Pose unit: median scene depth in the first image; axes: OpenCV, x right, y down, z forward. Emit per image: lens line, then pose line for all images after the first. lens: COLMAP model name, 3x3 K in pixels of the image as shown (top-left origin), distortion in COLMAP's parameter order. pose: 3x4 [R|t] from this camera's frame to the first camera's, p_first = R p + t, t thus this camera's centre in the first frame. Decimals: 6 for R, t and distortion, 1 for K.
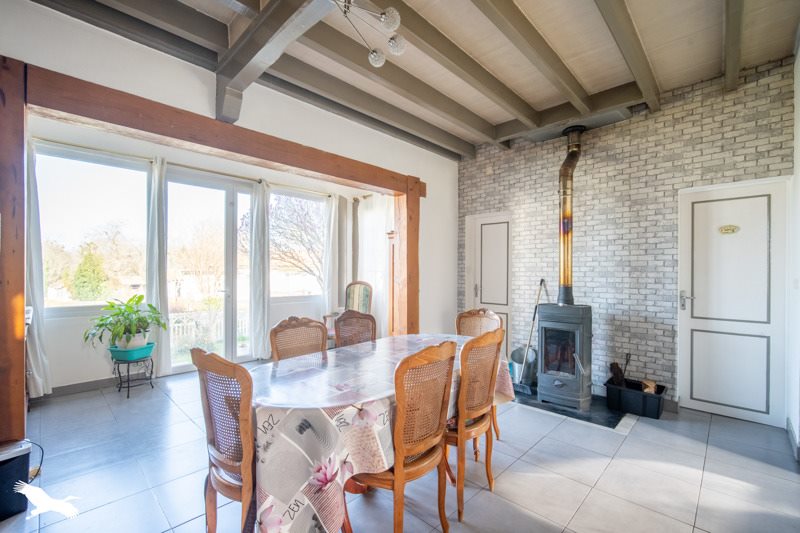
lens RADIAL K [[348.4, 0, 398.8], [0, 348.4, 273.9], [0, 0, 1]] dist [-0.001537, -0.000175]
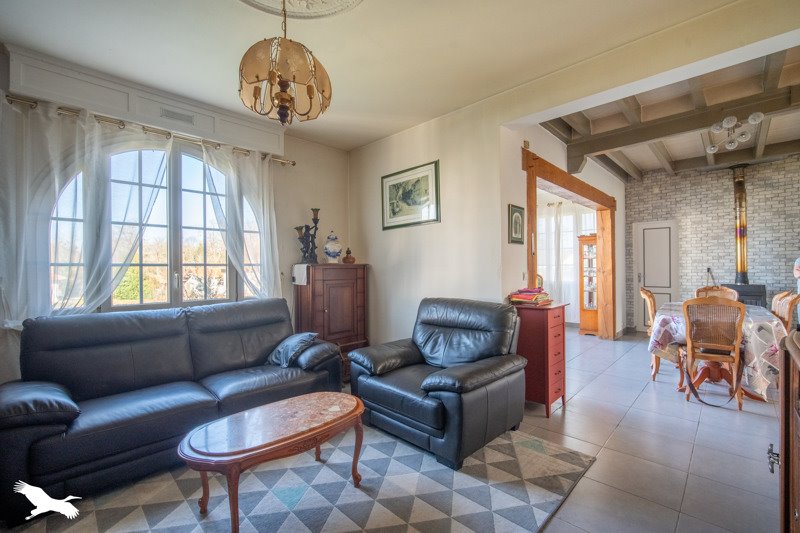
lens RADIAL K [[347.1, 0, 400.0], [0, 347.1, 266.5], [0, 0, 1]] dist [0.000054, 0.000124]
pose [[0.999893, -0.014482, -0.002237, -0.942166], [0.014469, 0.999878, -0.005934, -0.001541], [0.002323, 0.005901, 0.999980, -0.471942]]
